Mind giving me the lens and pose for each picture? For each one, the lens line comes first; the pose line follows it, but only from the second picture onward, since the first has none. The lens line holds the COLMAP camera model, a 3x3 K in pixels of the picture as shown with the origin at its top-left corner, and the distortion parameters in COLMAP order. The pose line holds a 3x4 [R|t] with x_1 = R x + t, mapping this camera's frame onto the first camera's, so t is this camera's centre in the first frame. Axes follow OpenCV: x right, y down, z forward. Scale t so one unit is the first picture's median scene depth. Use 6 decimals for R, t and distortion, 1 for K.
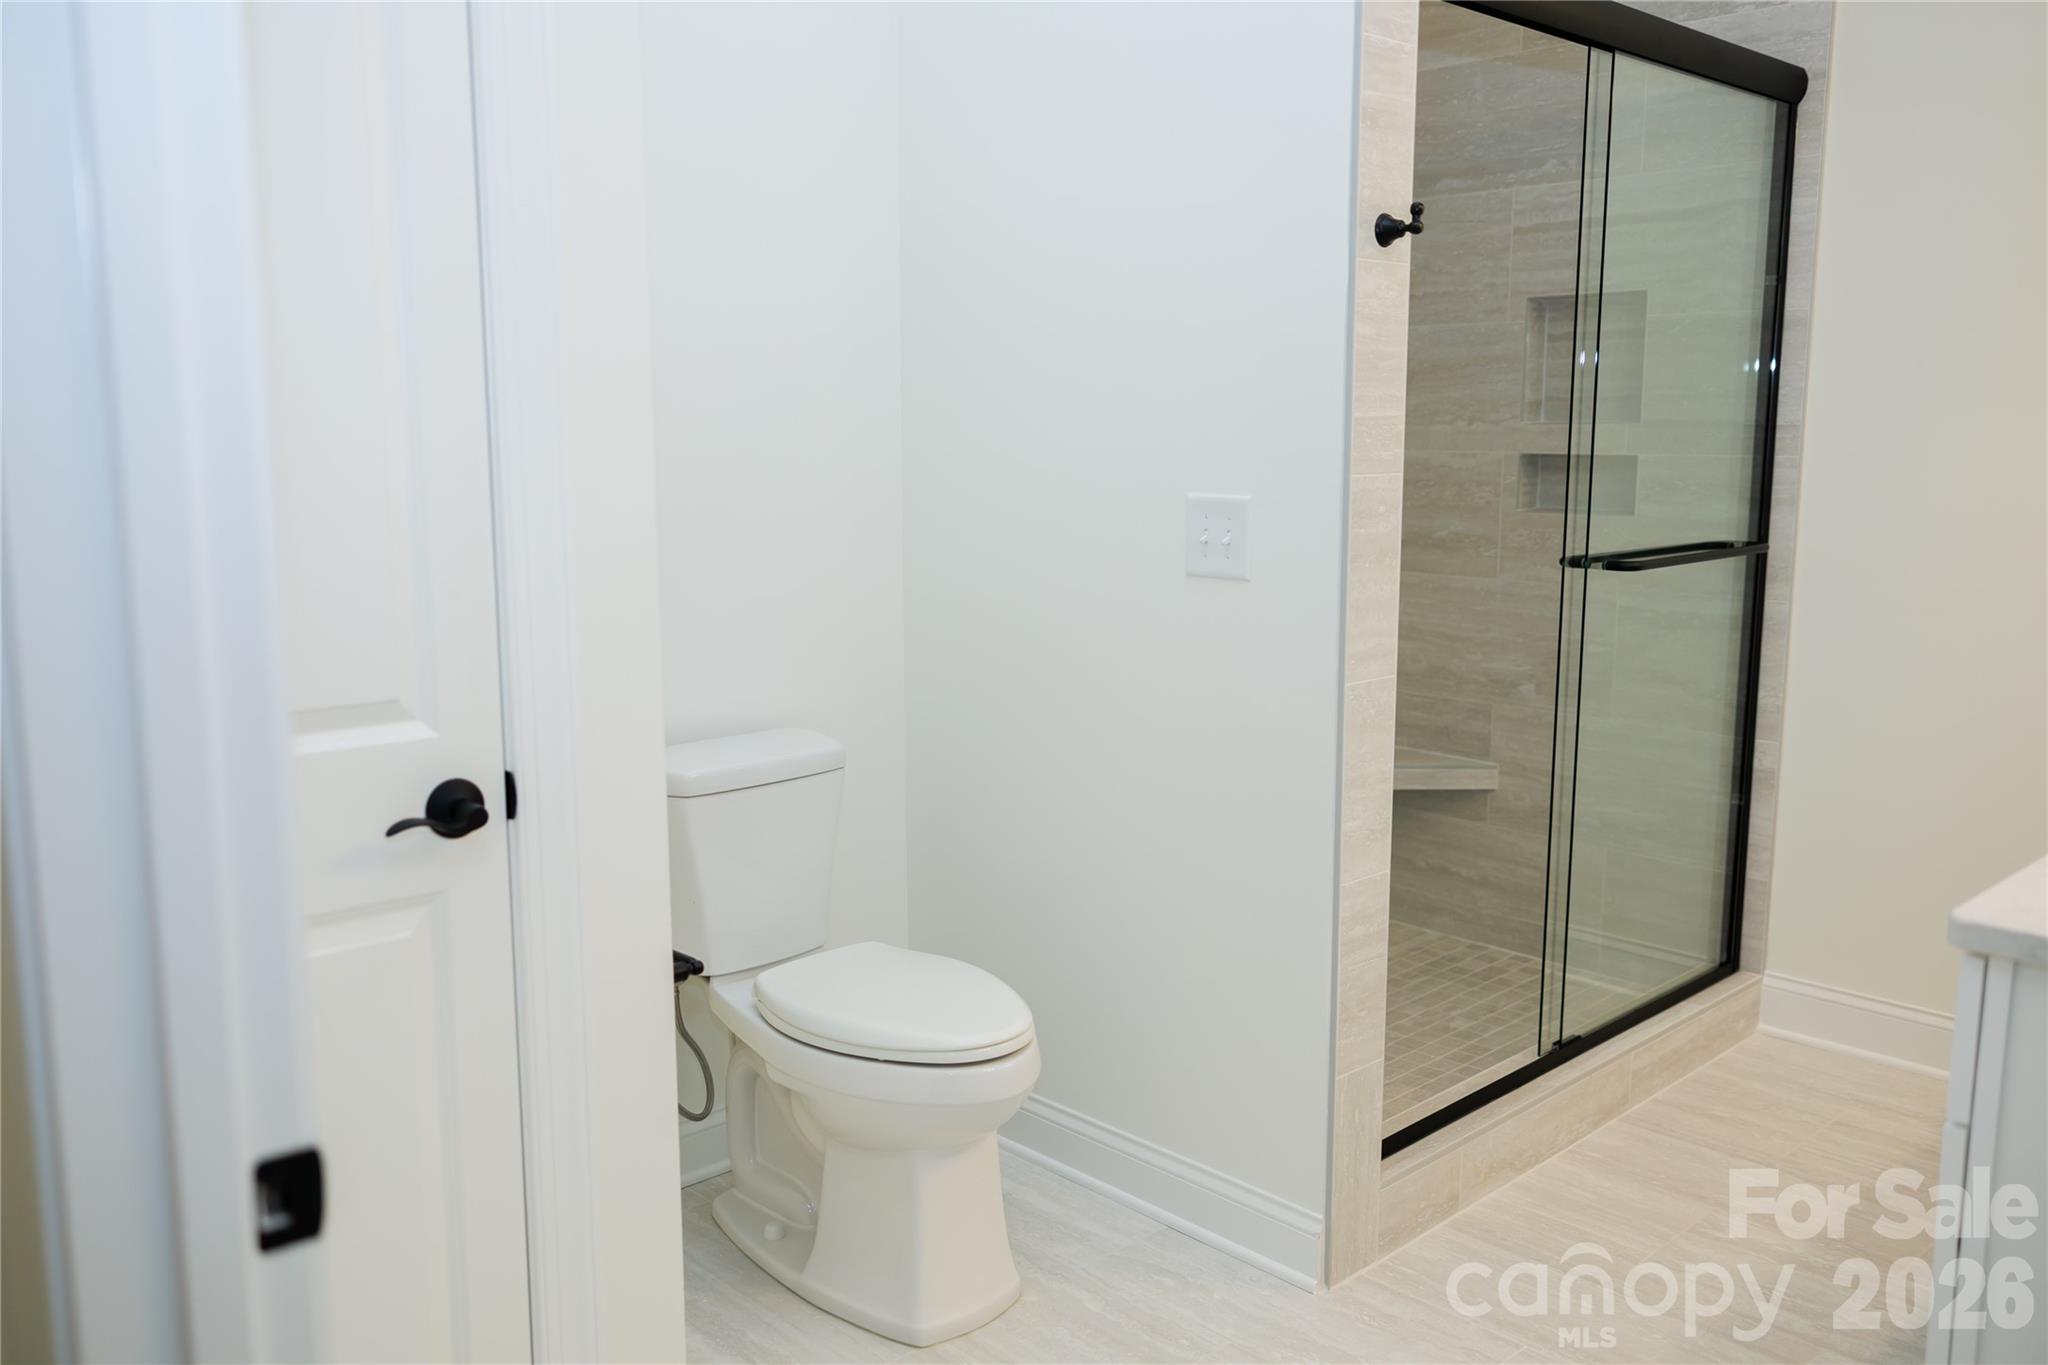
lens RADIAL K [[1639.6, 0, 1044.9], [0, 1639.6, 676.0], [0, 0, 1]] dist [0.005187, -0.001514]
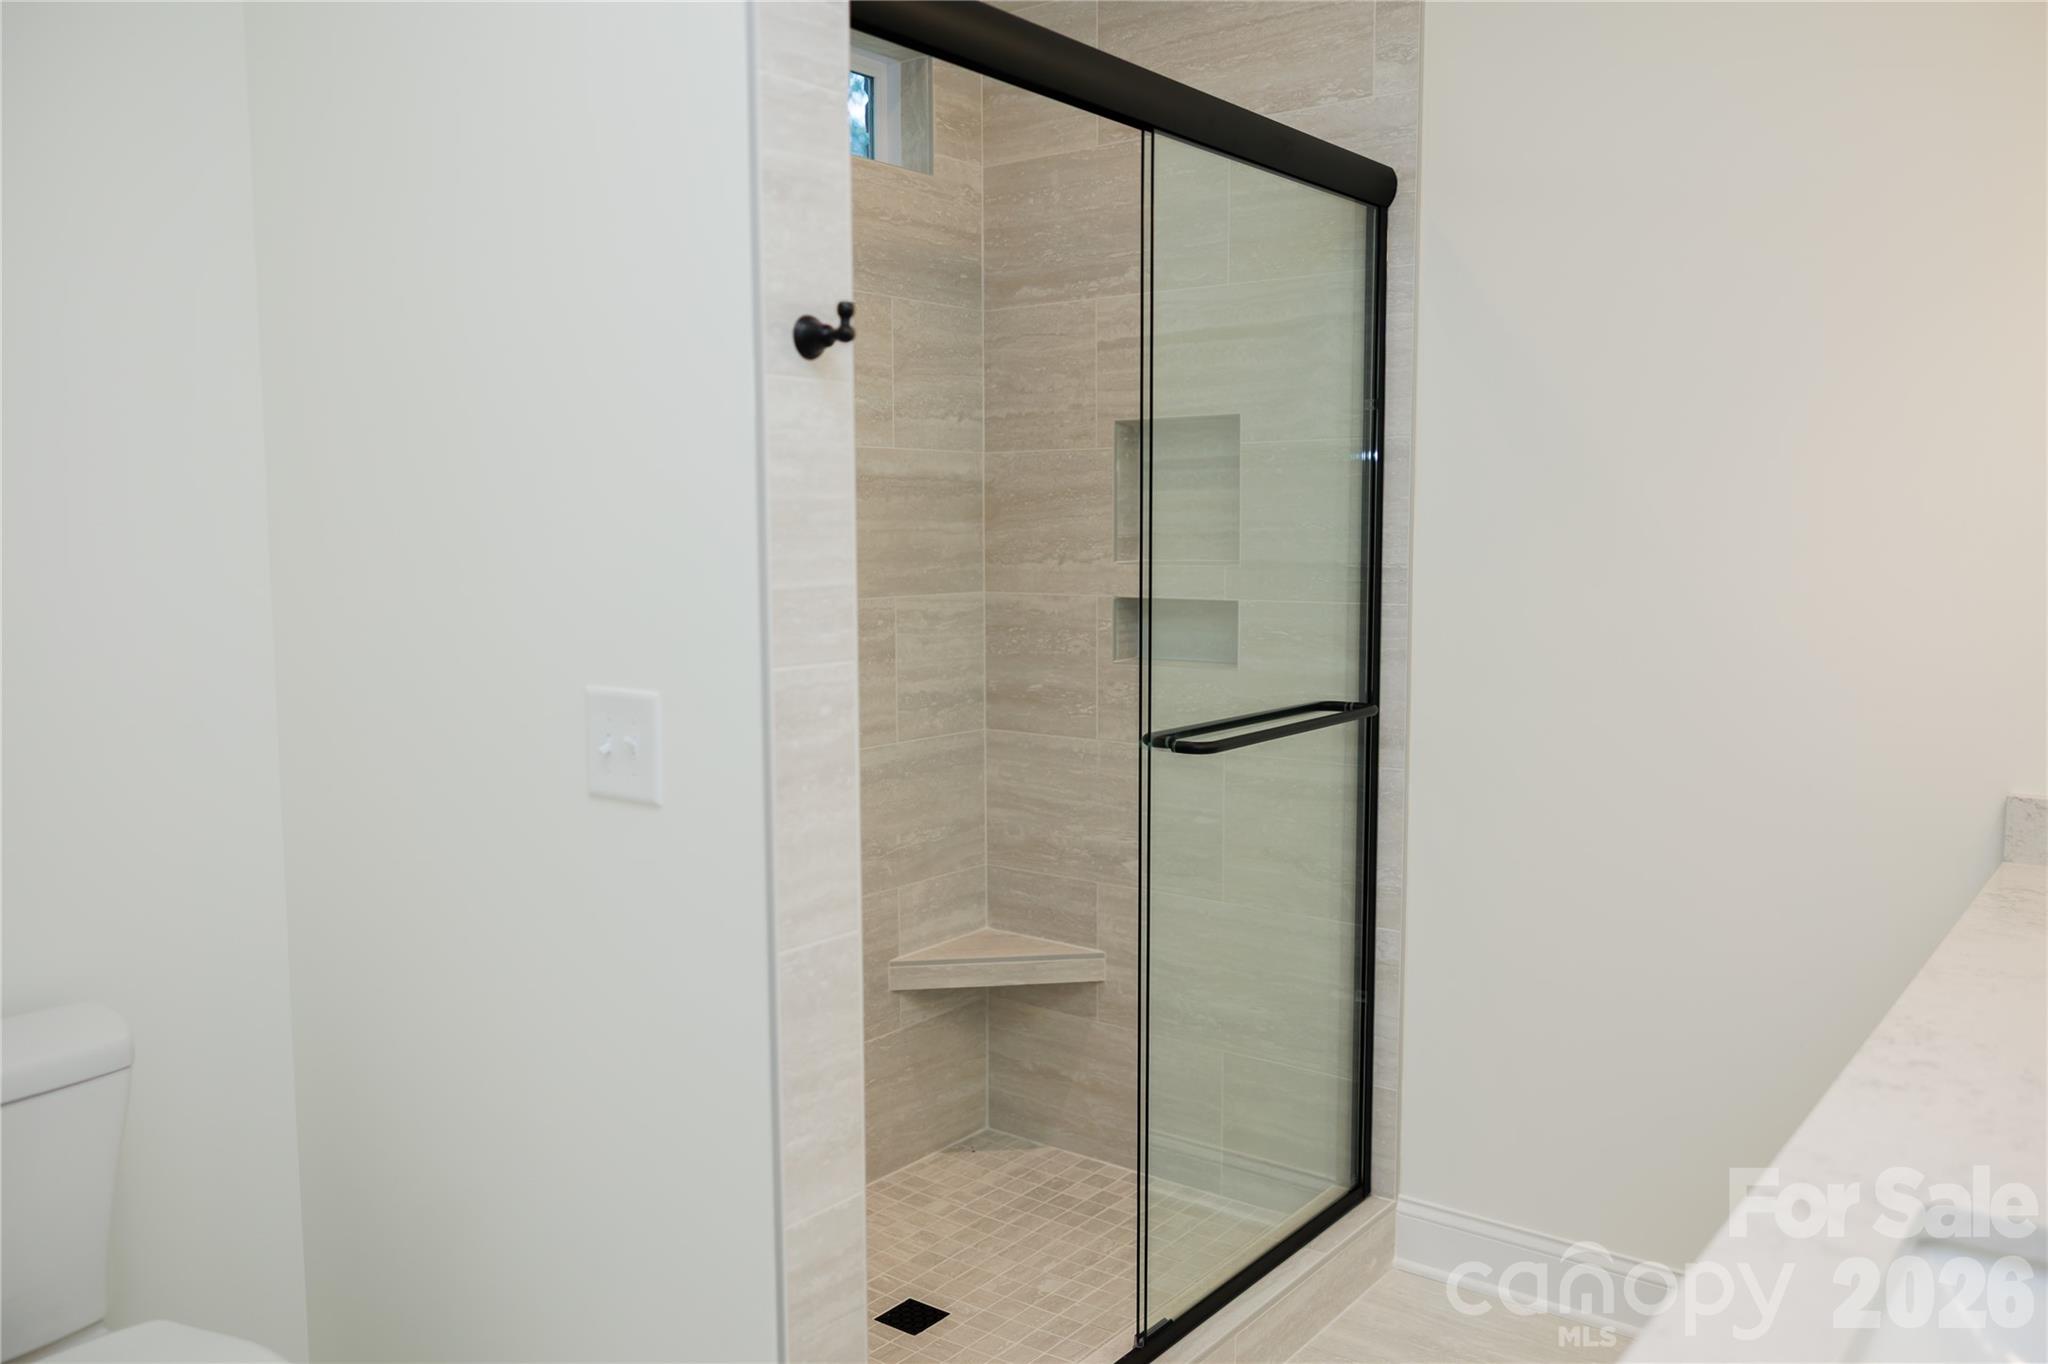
lens RADIAL K [[1639.6, 0, 1005.6], [0, 1639.6, 686.7], [0, 0, 1]] dist [0.005187, -0.001514]
pose [[0.988646, -0.016890, 0.149314, 0.114365], [0.025771, 0.997999, -0.057745, -0.044200], [-0.148040, 0.060937, 0.987102, 0.169065]]
